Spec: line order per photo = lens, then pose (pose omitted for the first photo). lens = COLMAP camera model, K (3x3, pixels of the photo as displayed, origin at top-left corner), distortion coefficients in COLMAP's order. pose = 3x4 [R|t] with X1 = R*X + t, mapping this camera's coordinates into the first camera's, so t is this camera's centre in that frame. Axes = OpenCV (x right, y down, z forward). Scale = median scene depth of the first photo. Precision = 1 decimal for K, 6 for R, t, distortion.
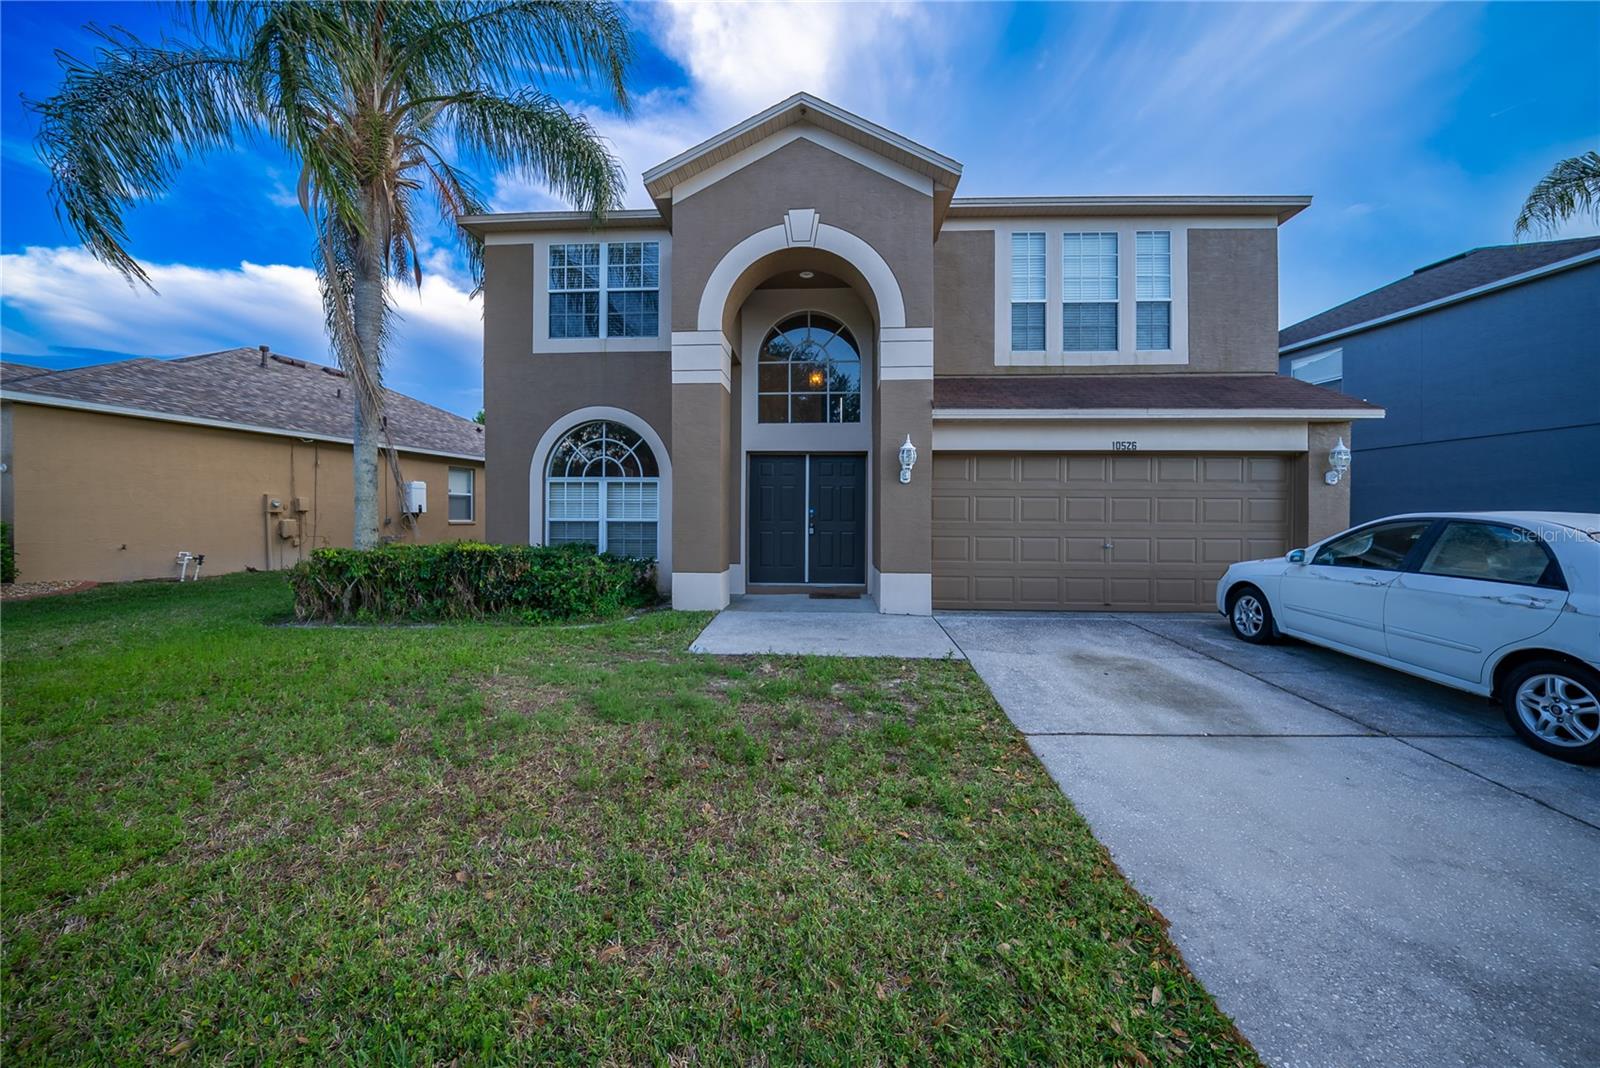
lens RADIAL K [[562.7, 0, 805.5], [0, 562.7, 525.3], [0, 0, 1]] dist [-0.028499, 0.003583]
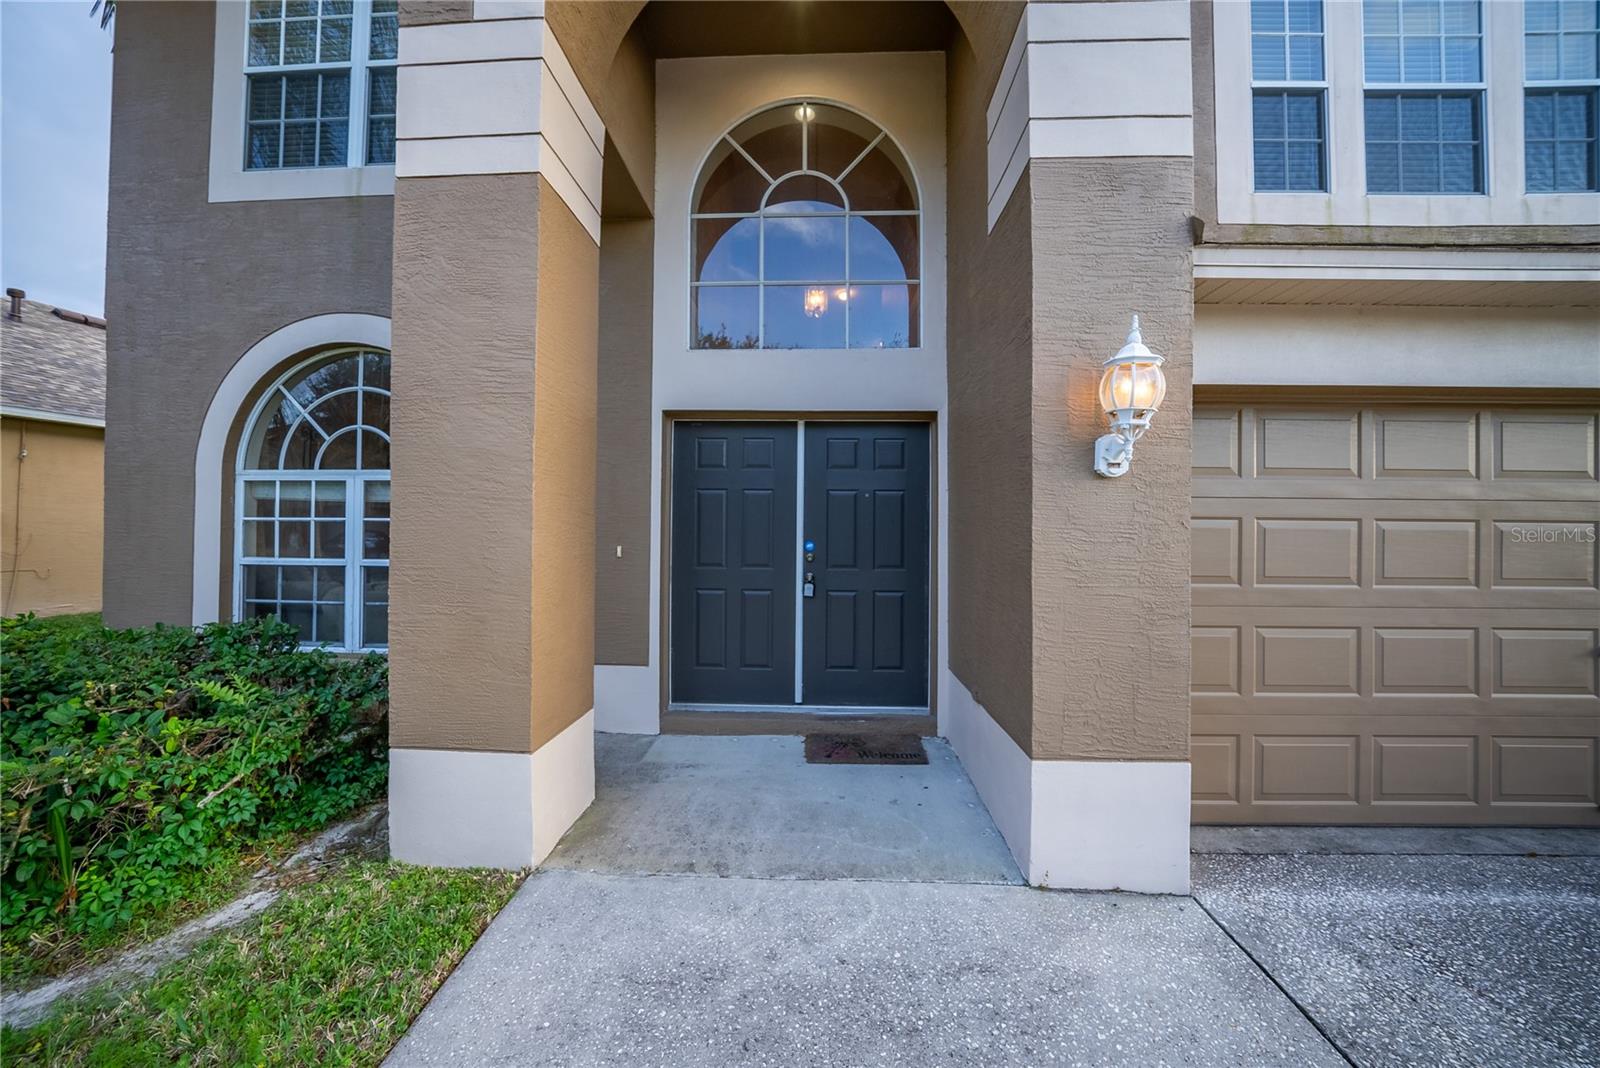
lens RADIAL K [[562.7, 0, 805.5], [0, 562.7, 525.3], [0, 0, 1]] dist [-0.028499, 0.003583]
pose [[0.999703, 0.000702, 0.024345, -0.003561], [-0.000548, 0.999980, -0.006351, -0.038250], [-0.024349, 0.006336, 0.999683, 0.550962]]
